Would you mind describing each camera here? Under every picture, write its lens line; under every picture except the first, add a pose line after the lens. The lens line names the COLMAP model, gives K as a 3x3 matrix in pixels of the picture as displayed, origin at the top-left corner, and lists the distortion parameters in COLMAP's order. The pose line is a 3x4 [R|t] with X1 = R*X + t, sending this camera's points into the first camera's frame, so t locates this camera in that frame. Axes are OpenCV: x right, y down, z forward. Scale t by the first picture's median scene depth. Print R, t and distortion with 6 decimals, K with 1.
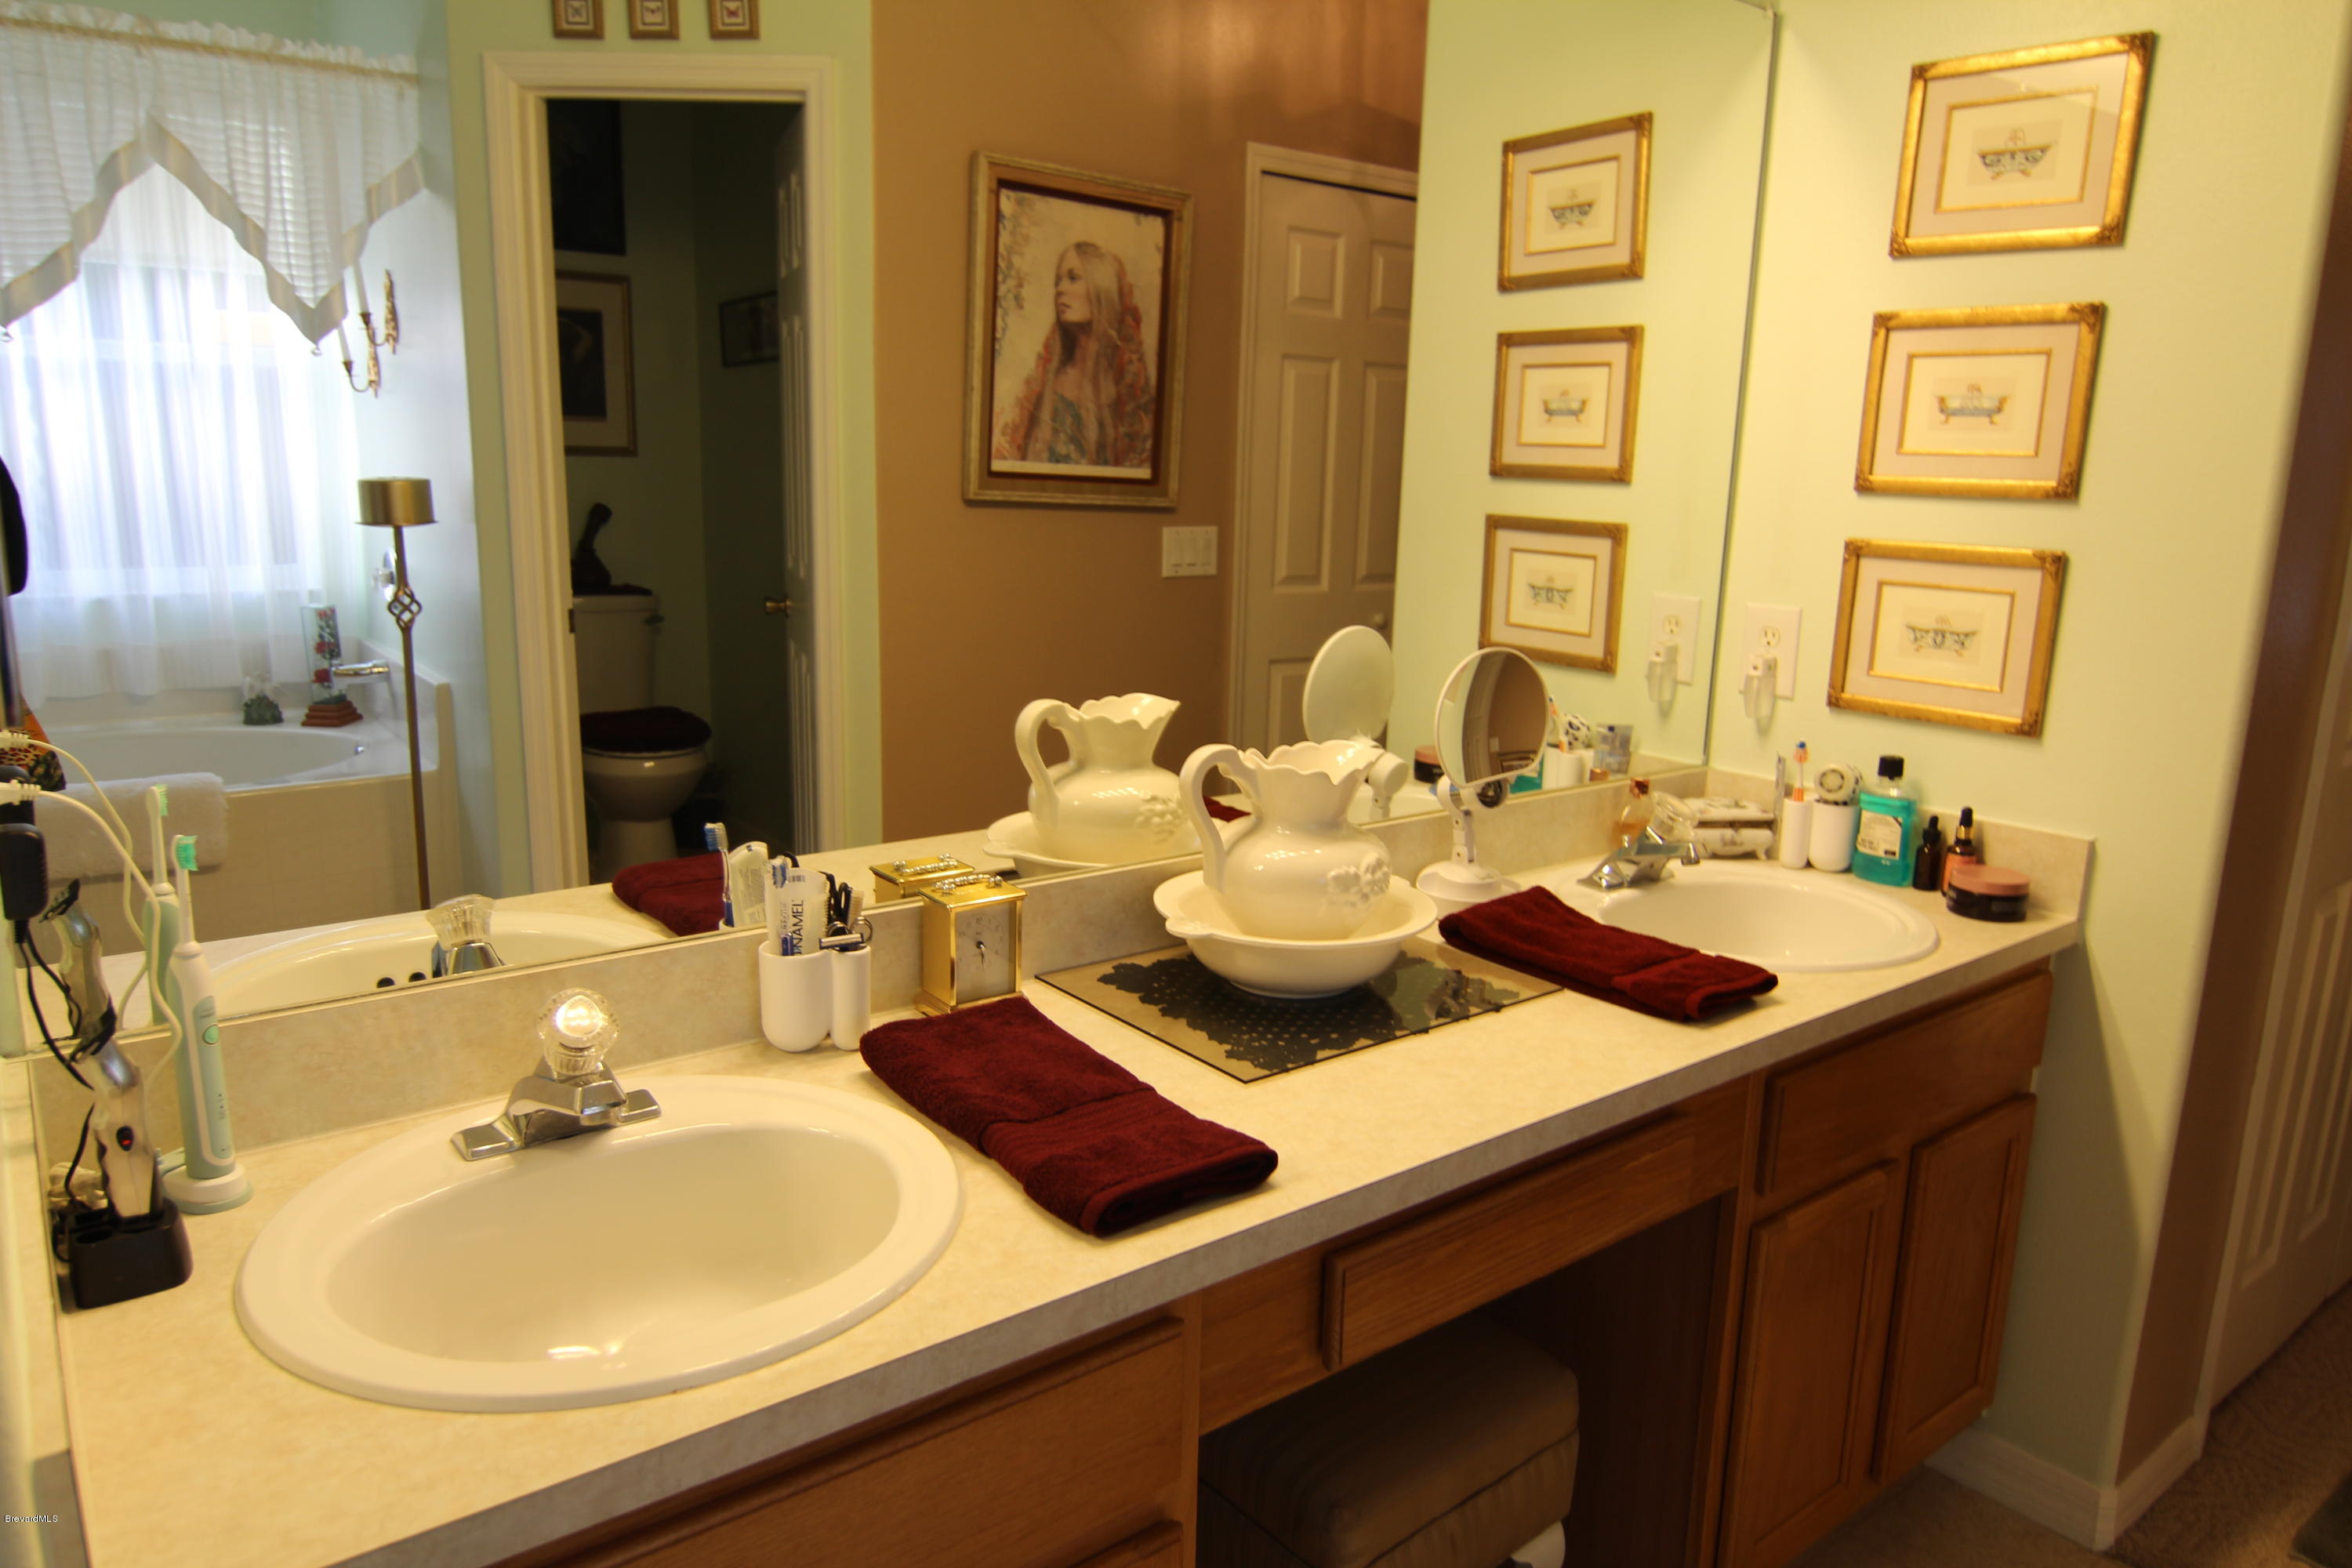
lens RADIAL K [[1580.8, 0, 1186.9], [0, 1580.8, 787.1], [0, 0, 1]] dist [-0.003623, -0.003827]
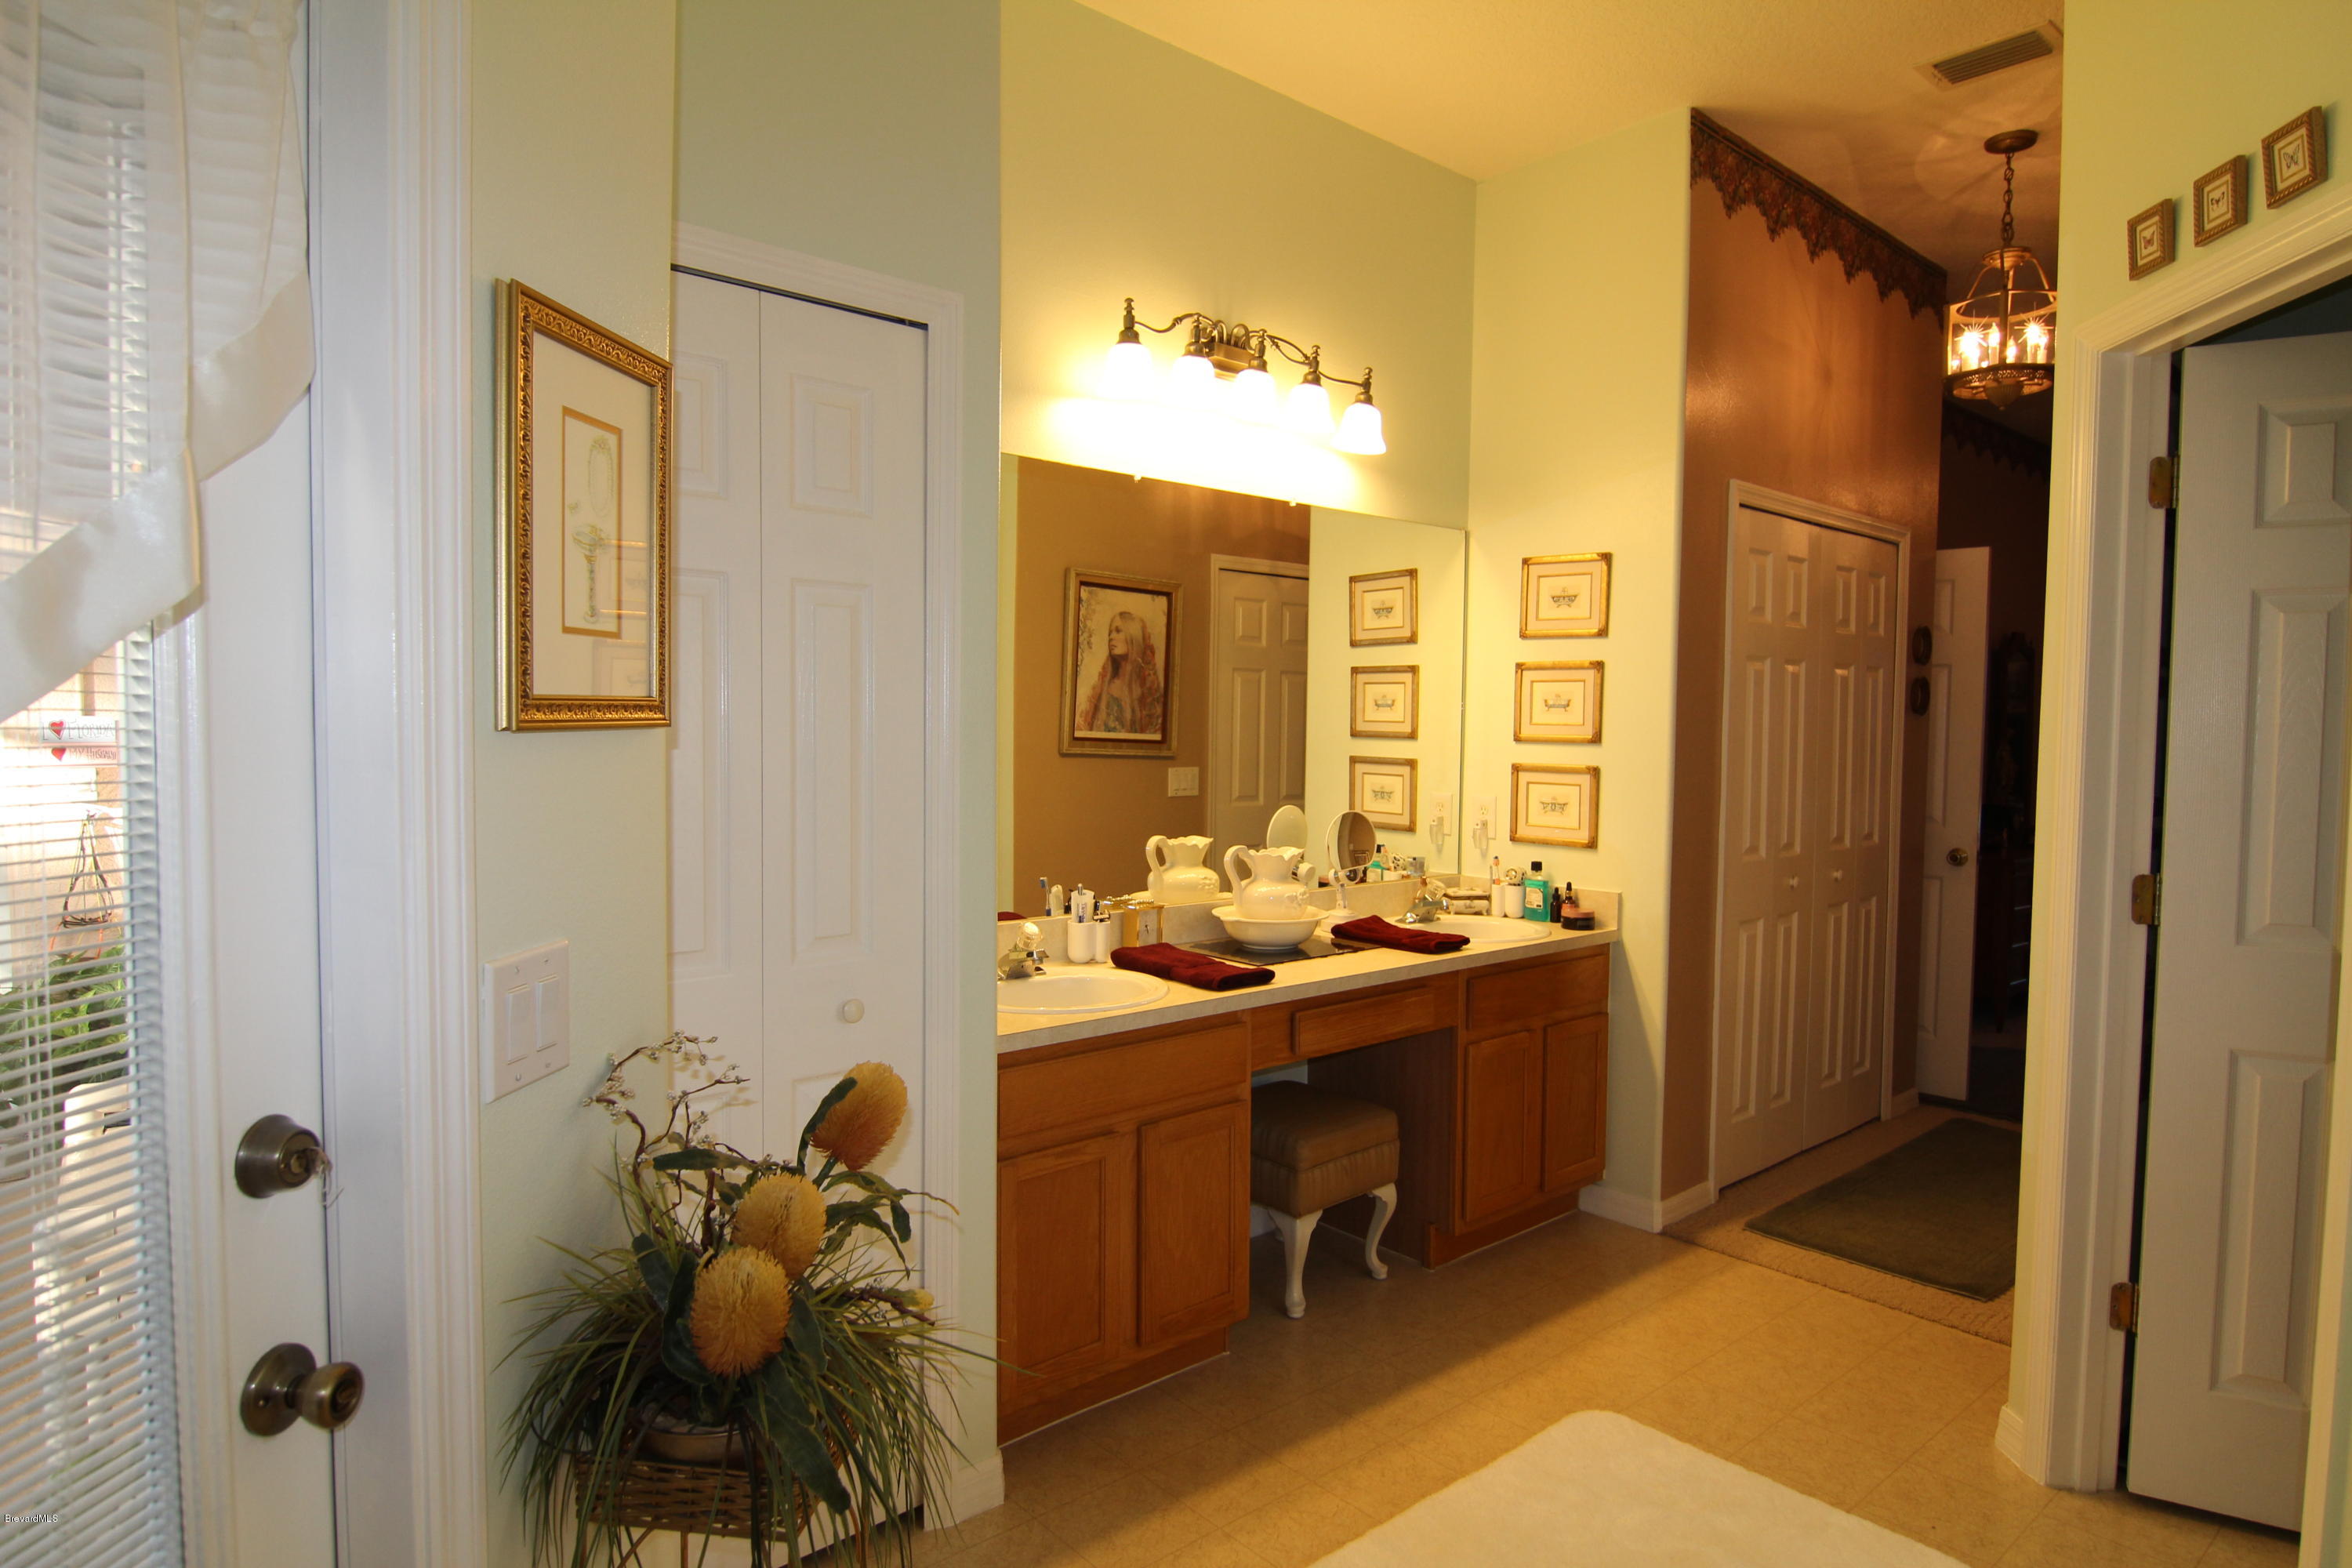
lens RADIAL K [[1342.0, 0, 1184.6], [0, 1342.0, 783.6], [0, 0, 1]] dist [-0.000699, -0.013108]
pose [[0.998775, -0.015981, 0.046834, -0.113594], [0.023207, 0.987156, -0.158062, 0.145795], [-0.043706, 0.158955, 0.986318, -0.763069]]
